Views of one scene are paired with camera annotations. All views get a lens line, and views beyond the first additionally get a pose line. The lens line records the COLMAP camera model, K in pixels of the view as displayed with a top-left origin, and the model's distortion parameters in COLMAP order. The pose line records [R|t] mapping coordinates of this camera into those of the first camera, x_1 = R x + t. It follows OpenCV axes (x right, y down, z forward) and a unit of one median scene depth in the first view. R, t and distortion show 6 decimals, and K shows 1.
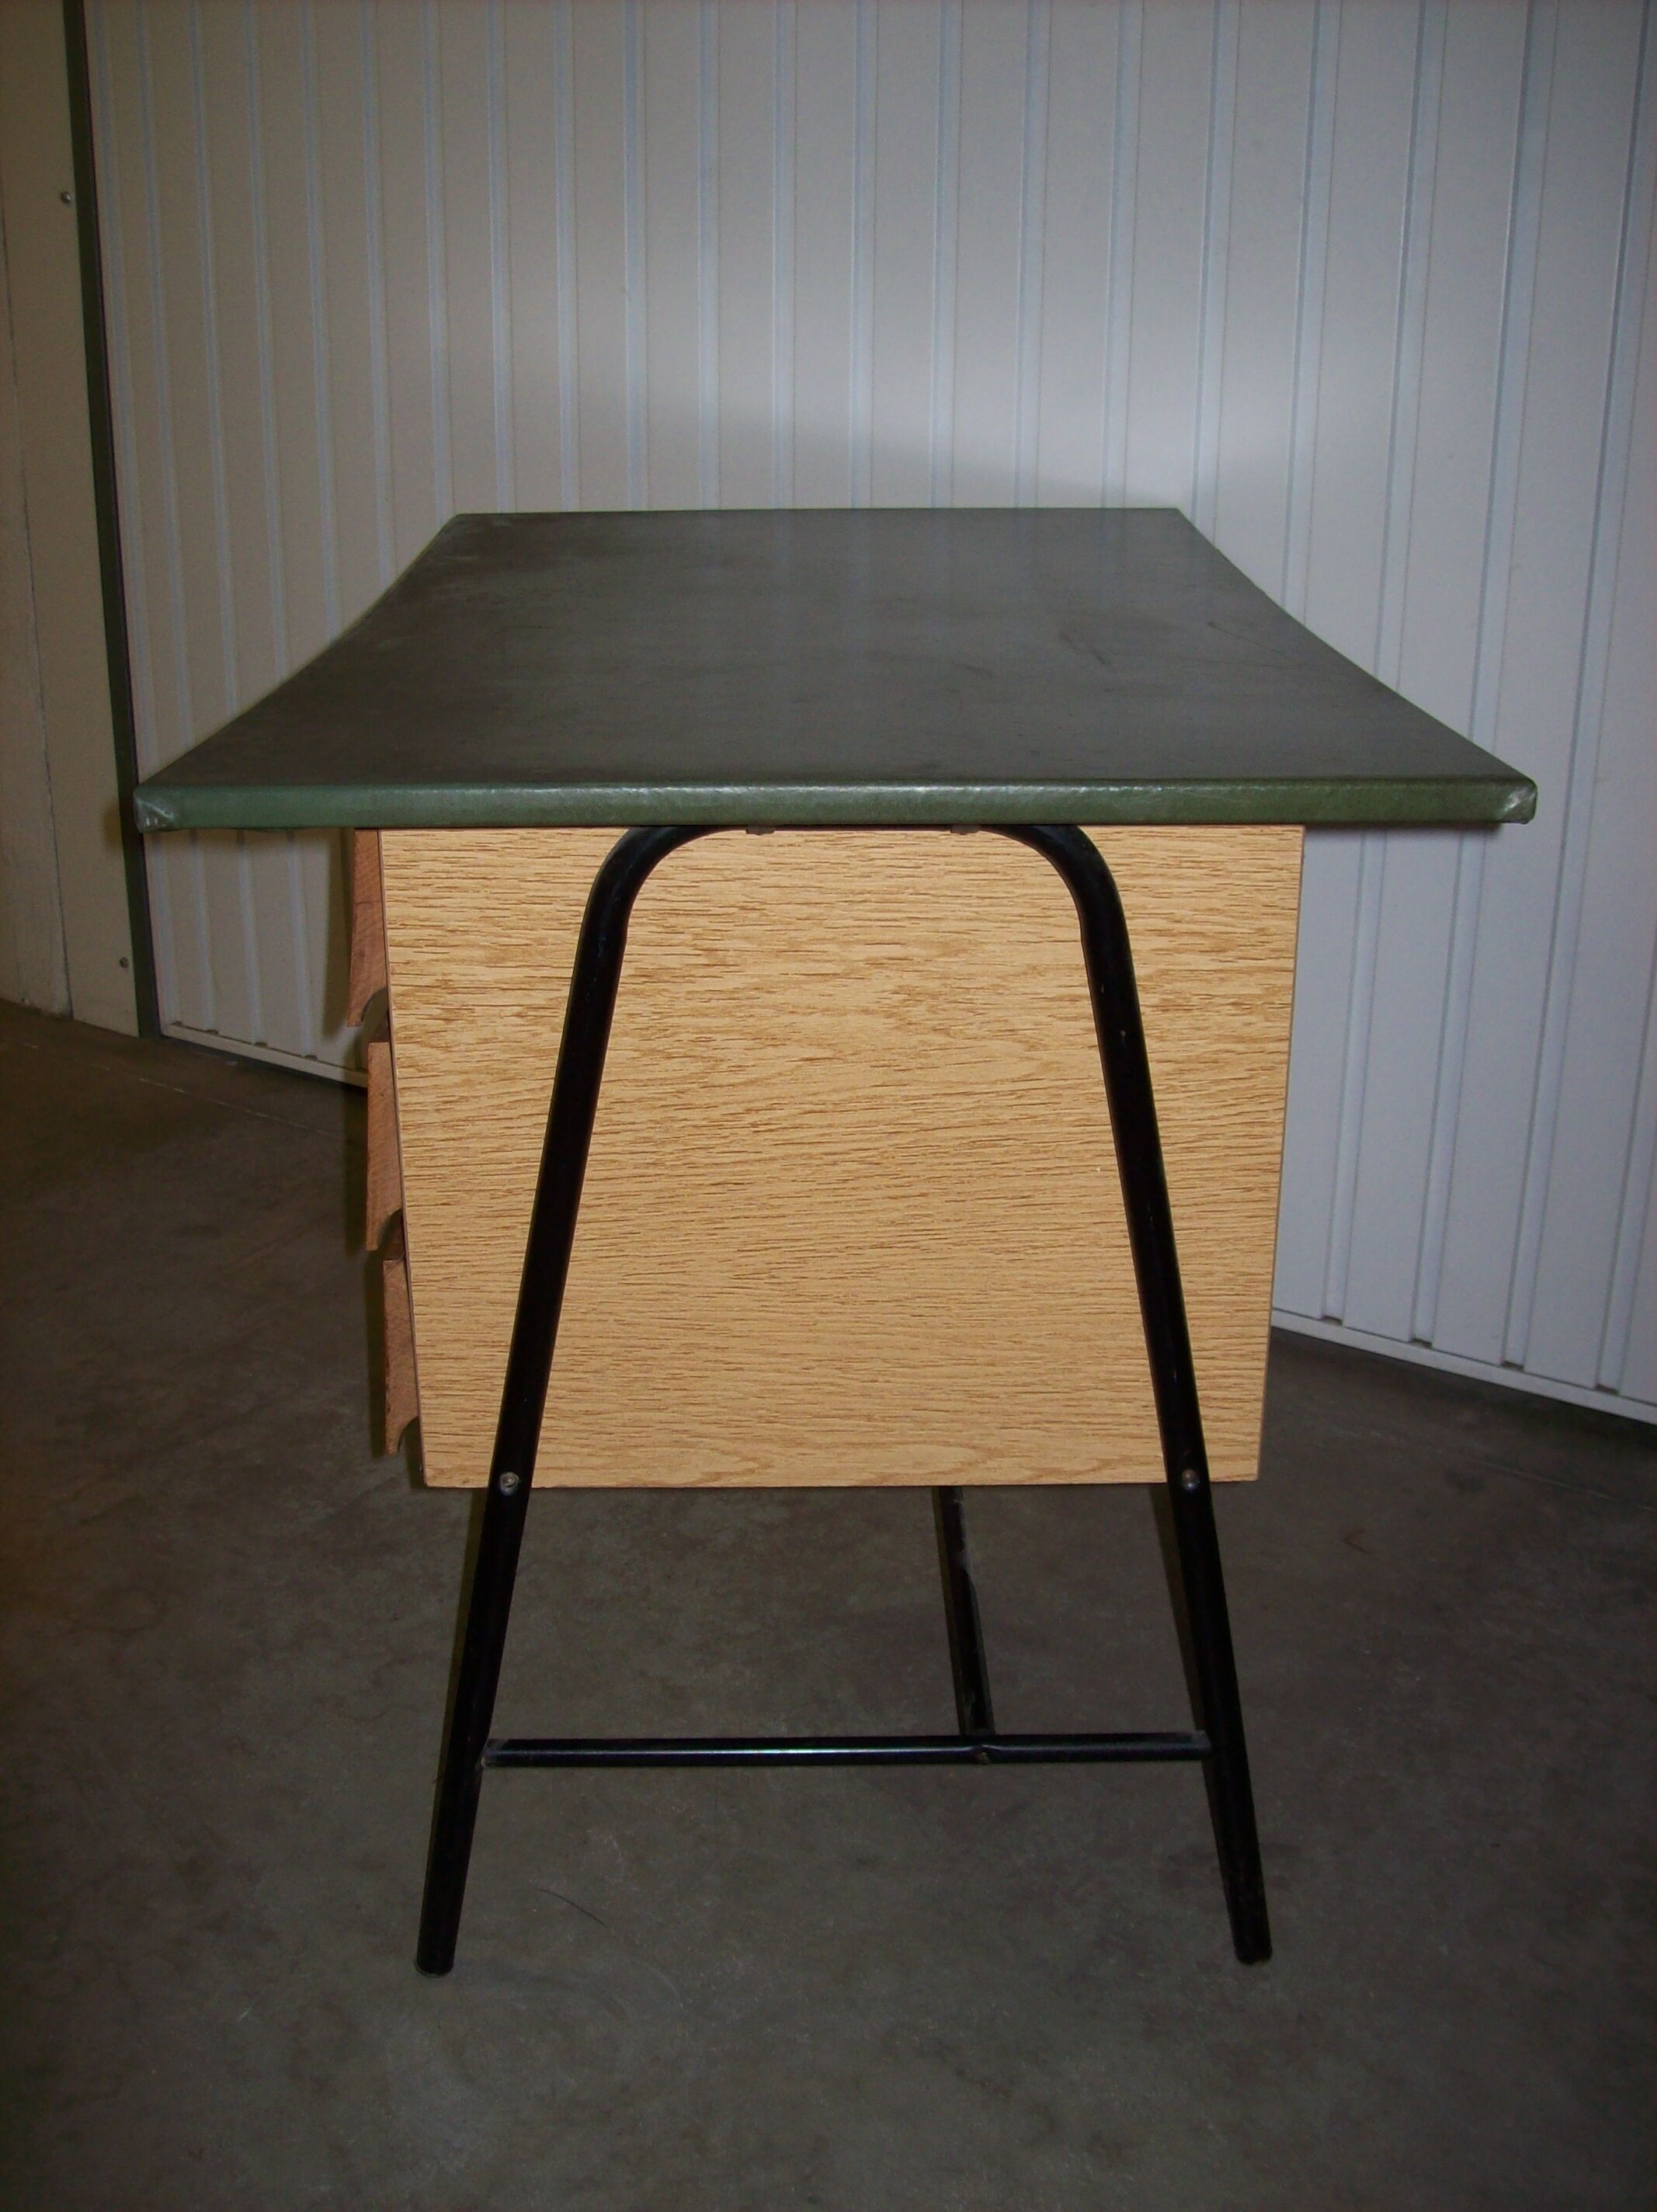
lens RADIAL K [[2317.0, 0, 828.5], [0, 2317.0, 1106.0], [0, 0, 1]] dist [-0.195420, 0.180986]
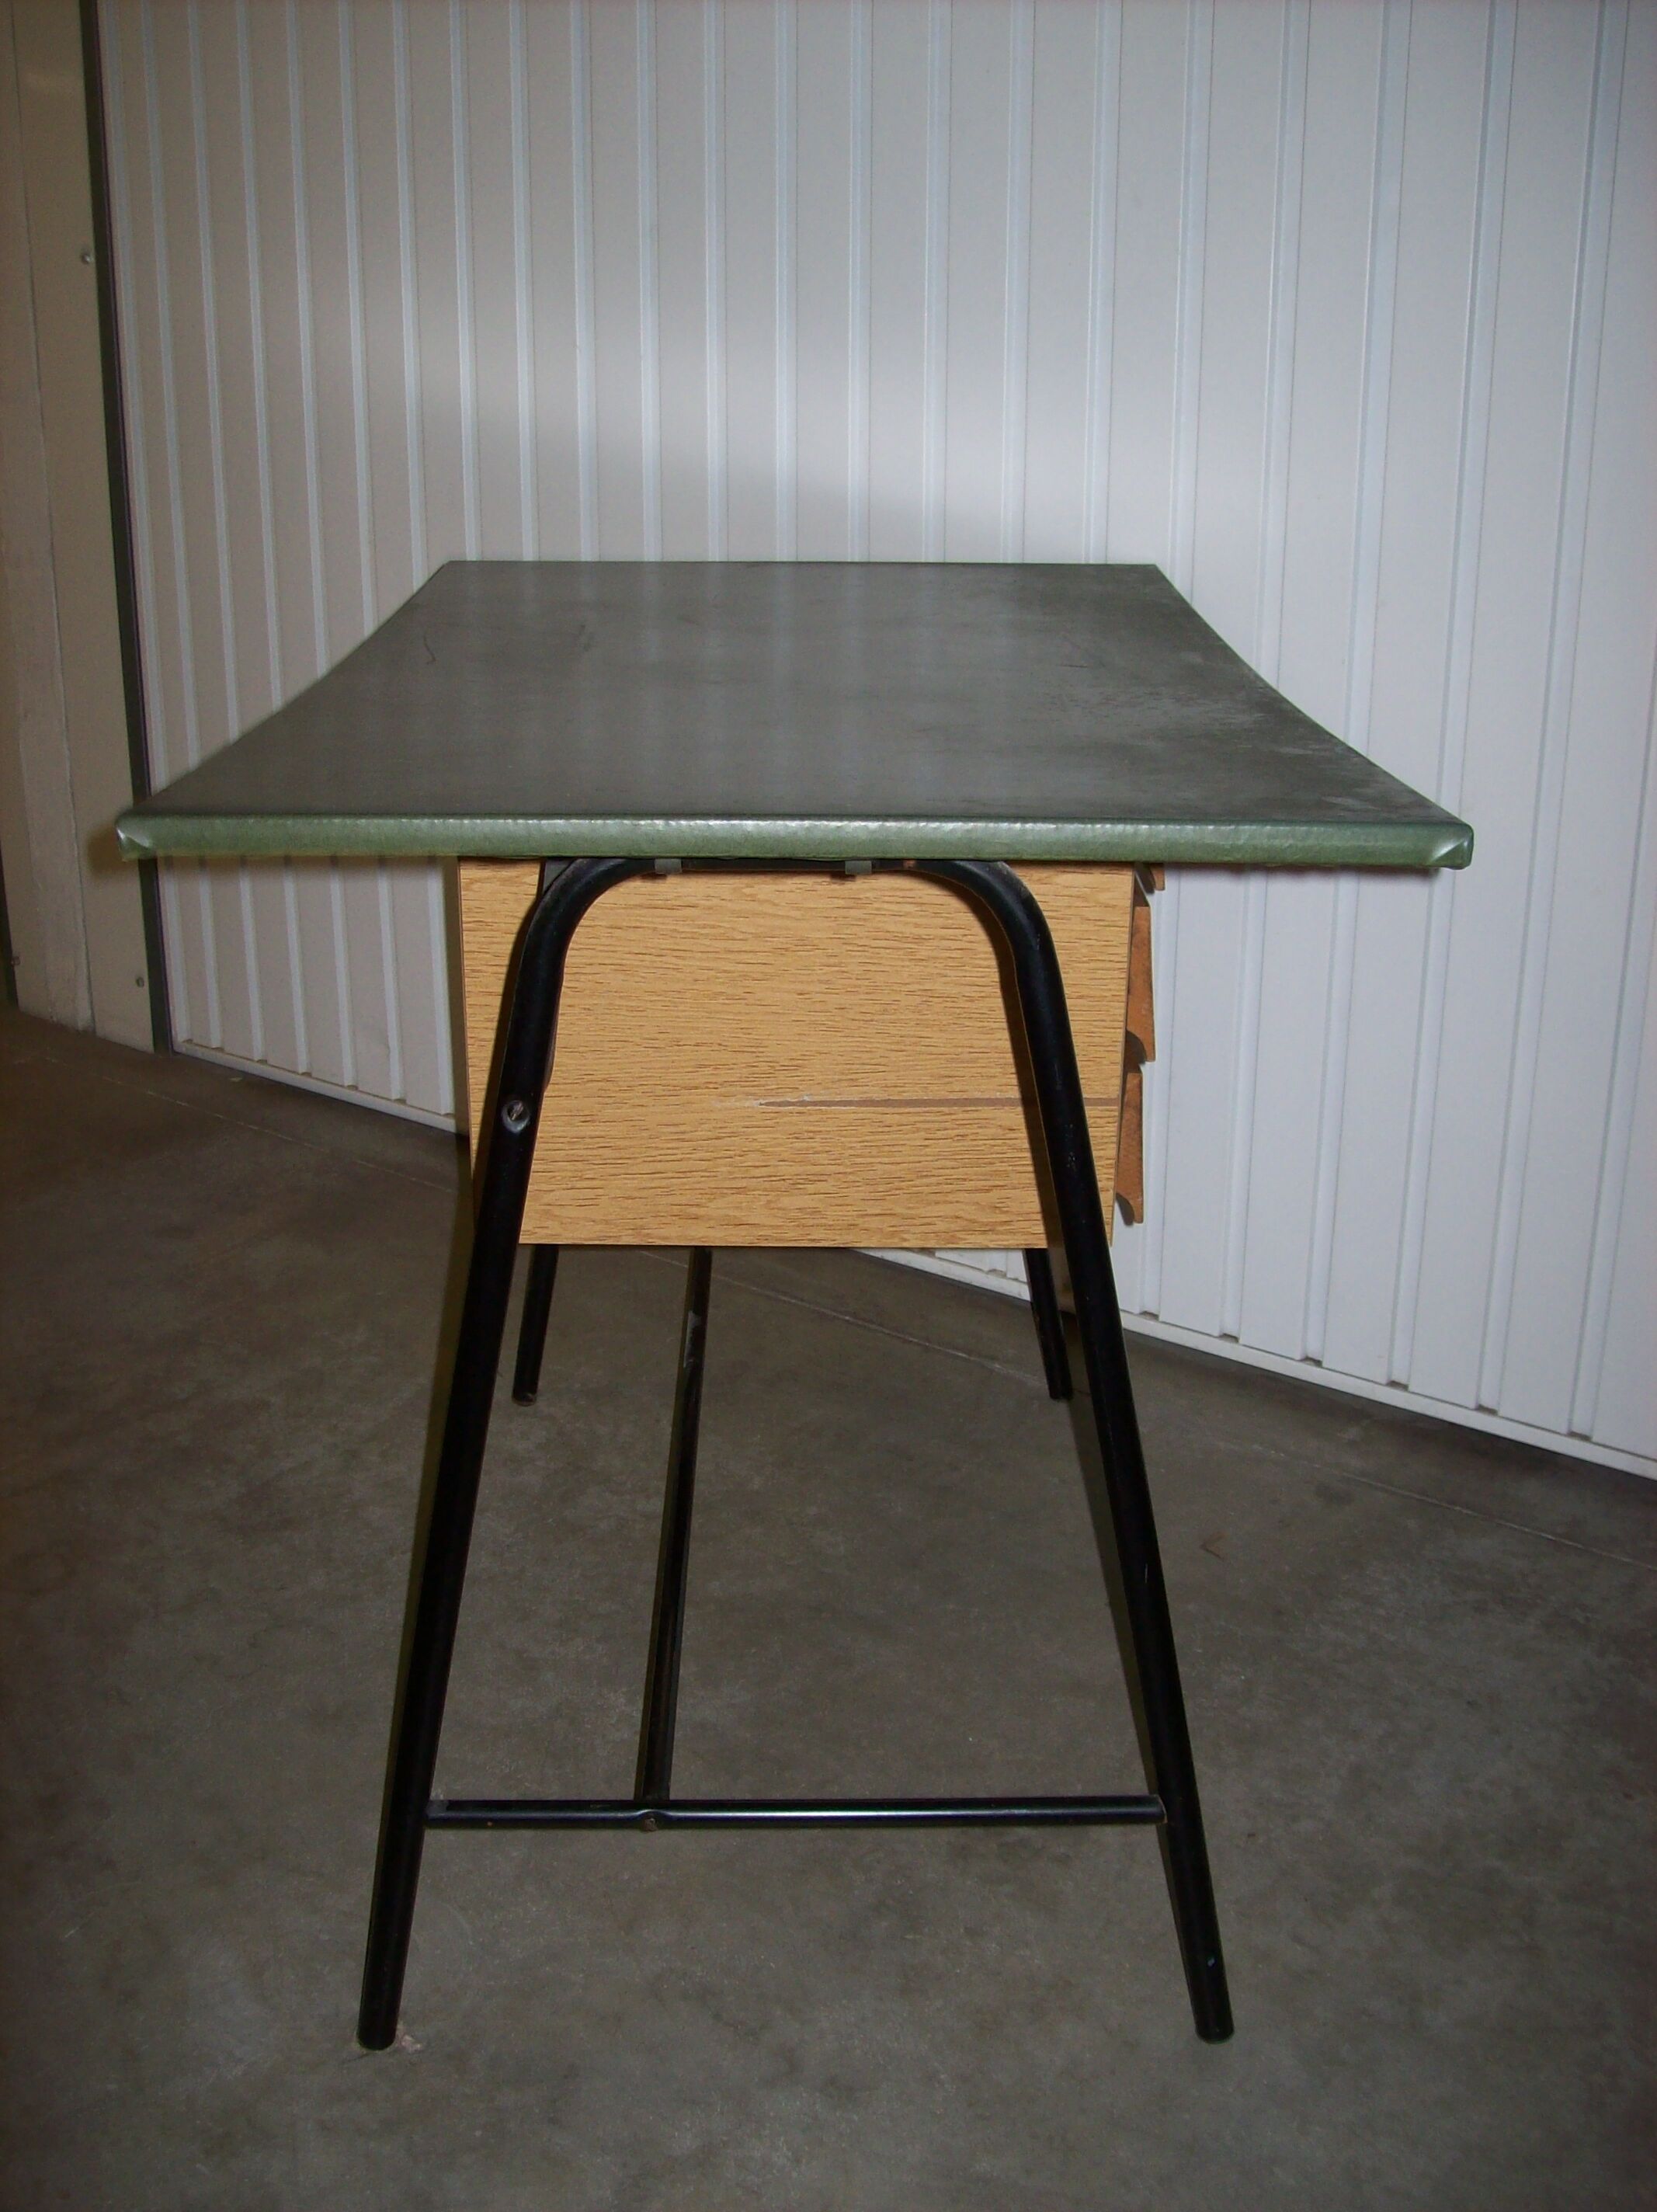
lens RADIAL K [[2317.0, 0, 828.5], [0, 2317.0, 1106.0], [0, 0, 1]] dist [-0.195420, 0.180986]
pose [[0.997831, 0.016030, -0.063852, 0.125460], [-0.017292, 0.999665, -0.019261, 0.015130], [0.063522, 0.020324, 0.997773, -0.048303]]
